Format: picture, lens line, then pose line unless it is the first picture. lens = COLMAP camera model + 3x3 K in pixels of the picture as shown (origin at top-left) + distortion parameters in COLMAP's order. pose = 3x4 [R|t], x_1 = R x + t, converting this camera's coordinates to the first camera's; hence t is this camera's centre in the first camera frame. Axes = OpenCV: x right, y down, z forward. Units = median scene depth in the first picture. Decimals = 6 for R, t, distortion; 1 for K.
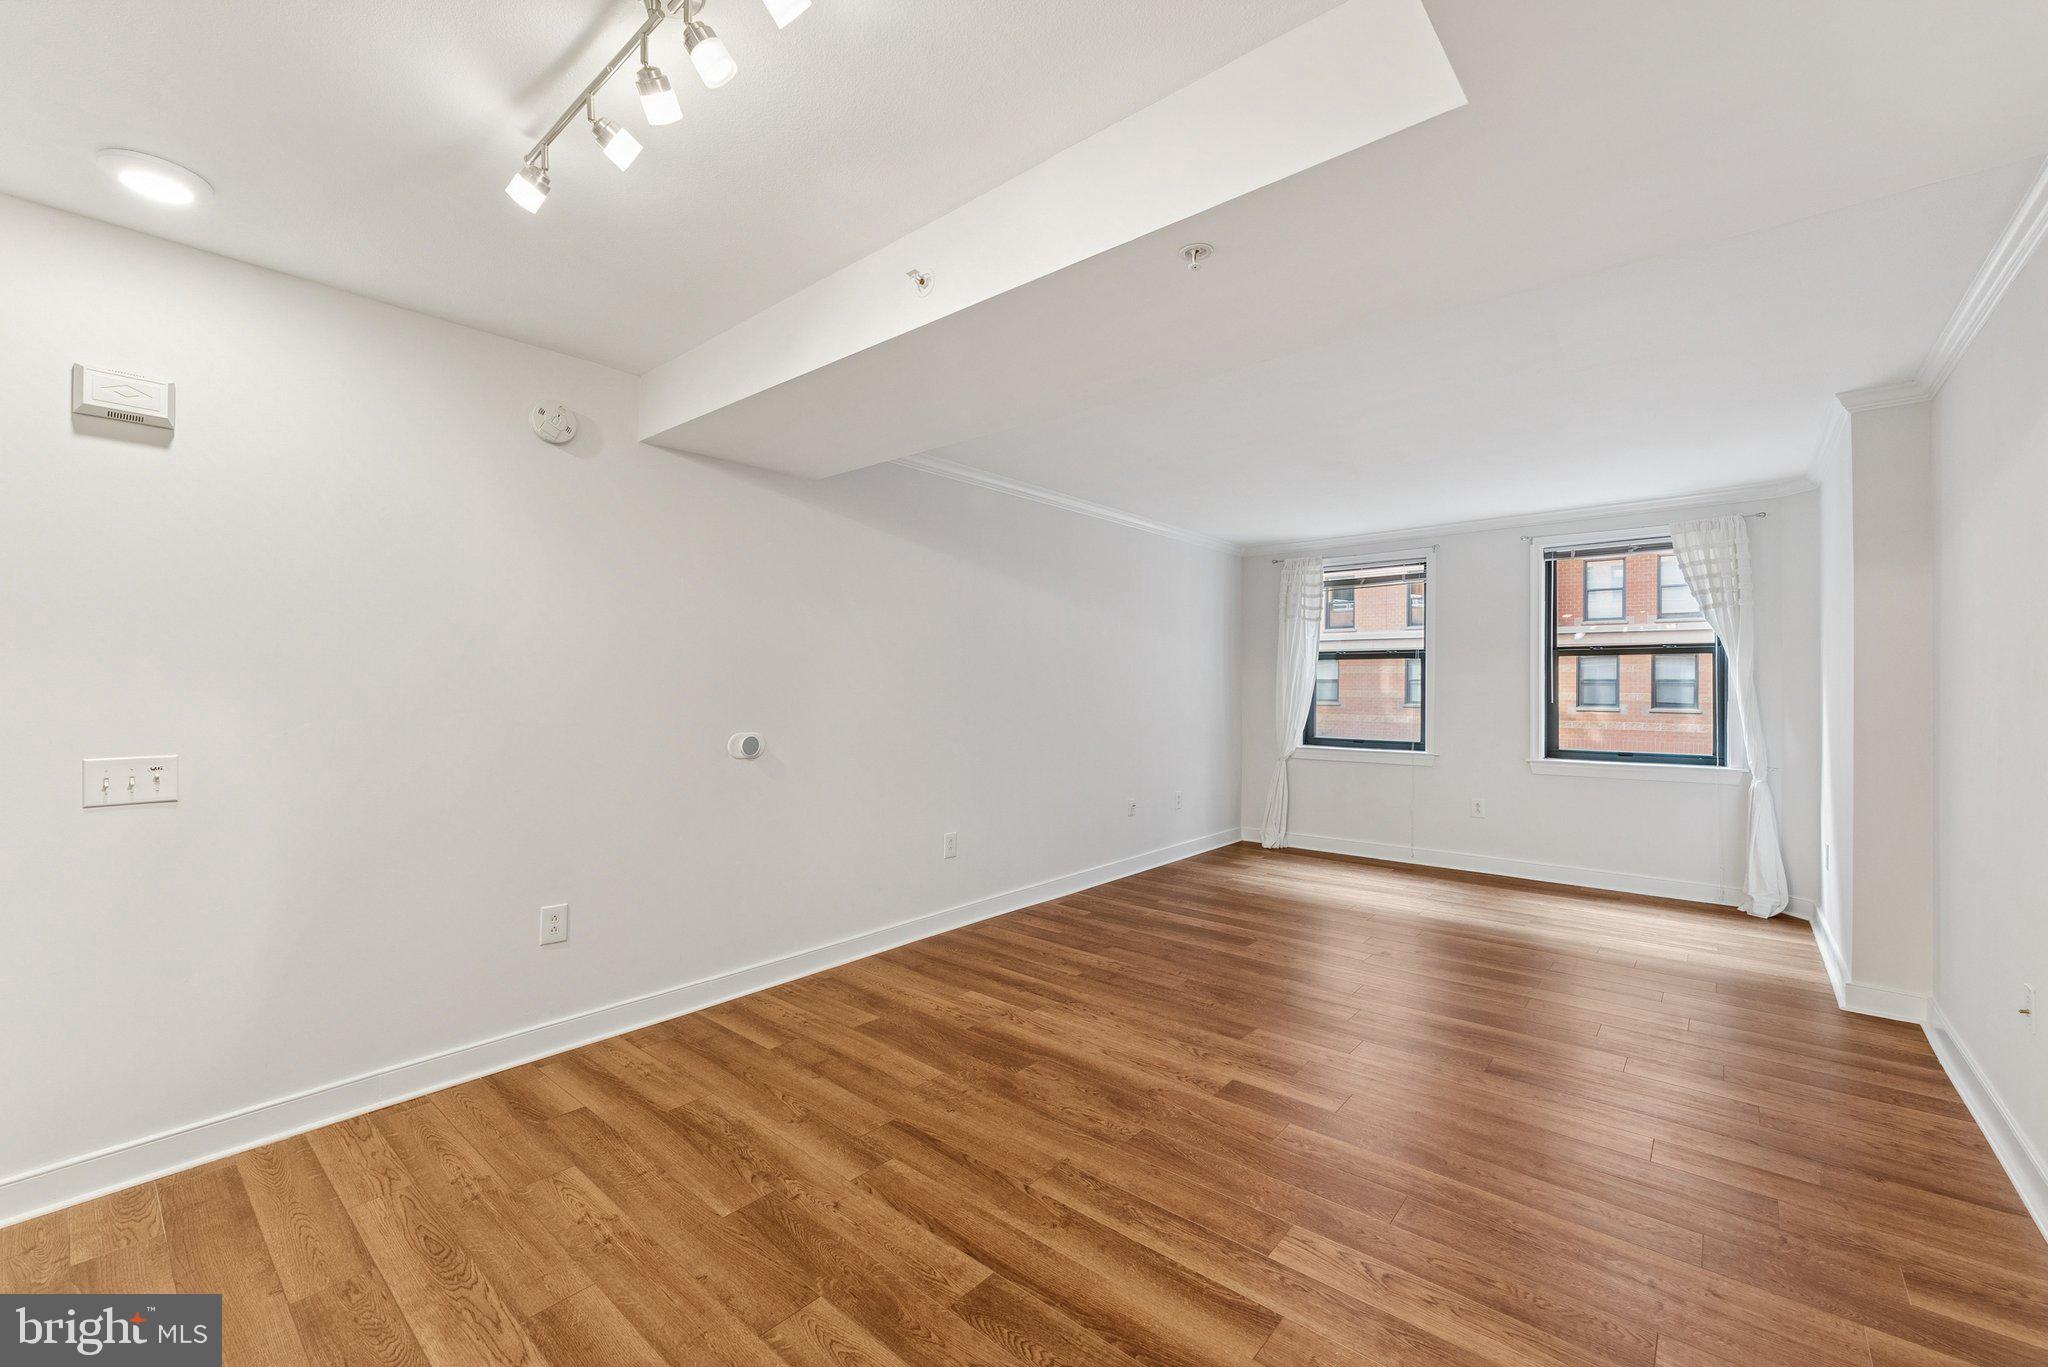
lens RADIAL K [[830.9, 0, 1016.3], [0, 830.9, 680.5], [0, 0, 1]] dist [0.001559, -0.000714]
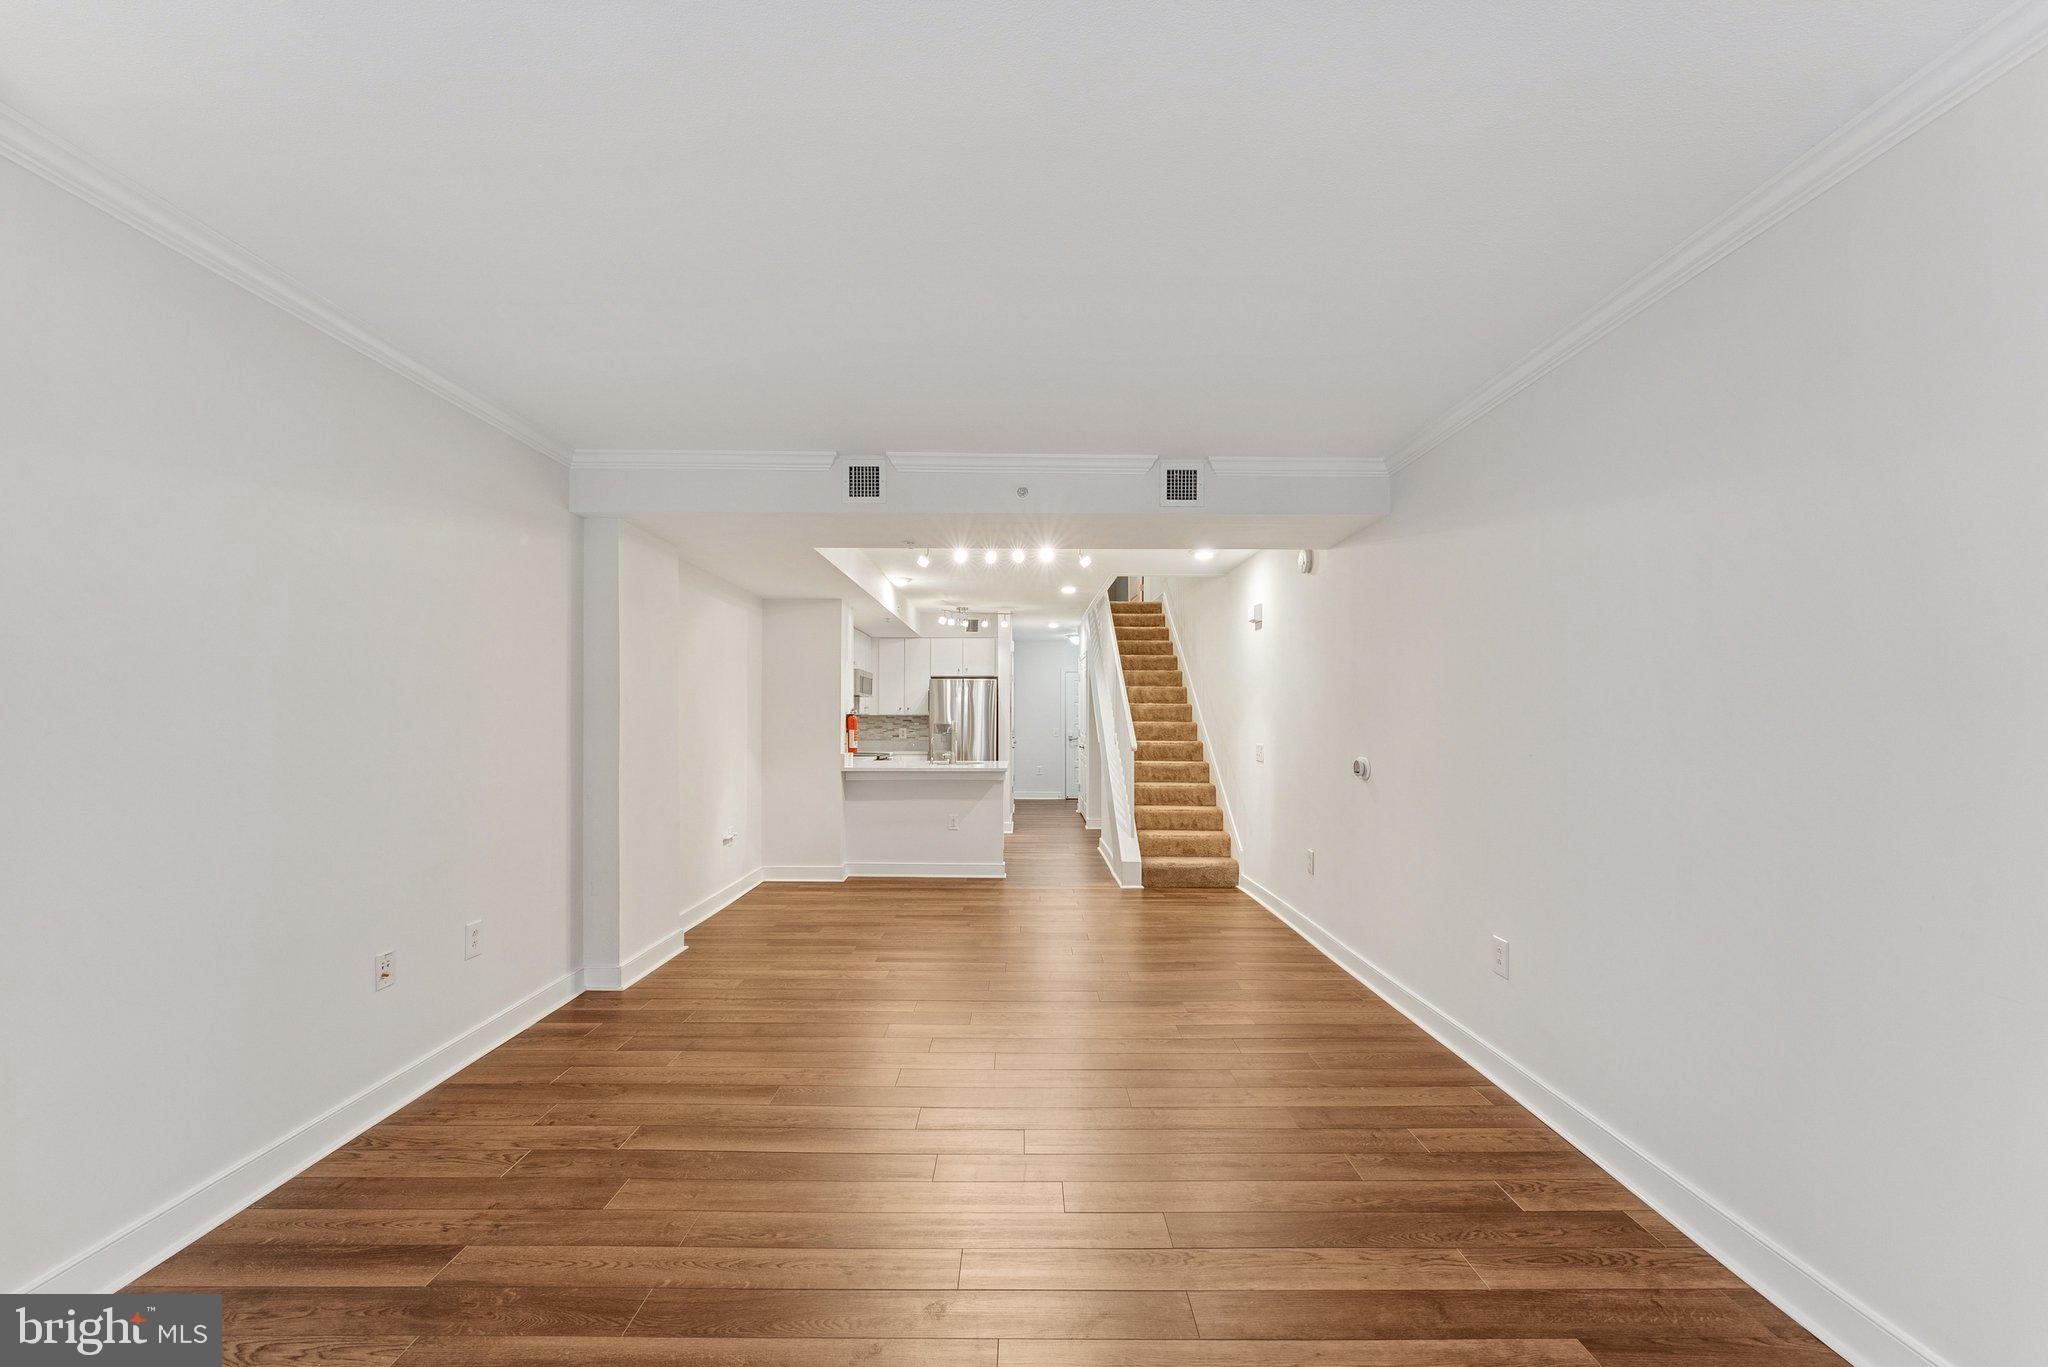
lens RADIAL K [[830.9, 0, 1030.6], [0, 830.9, 712.7], [0, 0, 1]] dist [0.001559, -0.000714]
pose [[-0.747927, -0.008460, -0.663727, 0.671405], [0.000218, 0.999916, -0.012991, 0.012777], [0.663781, -0.009861, -0.747862, 1.305070]]
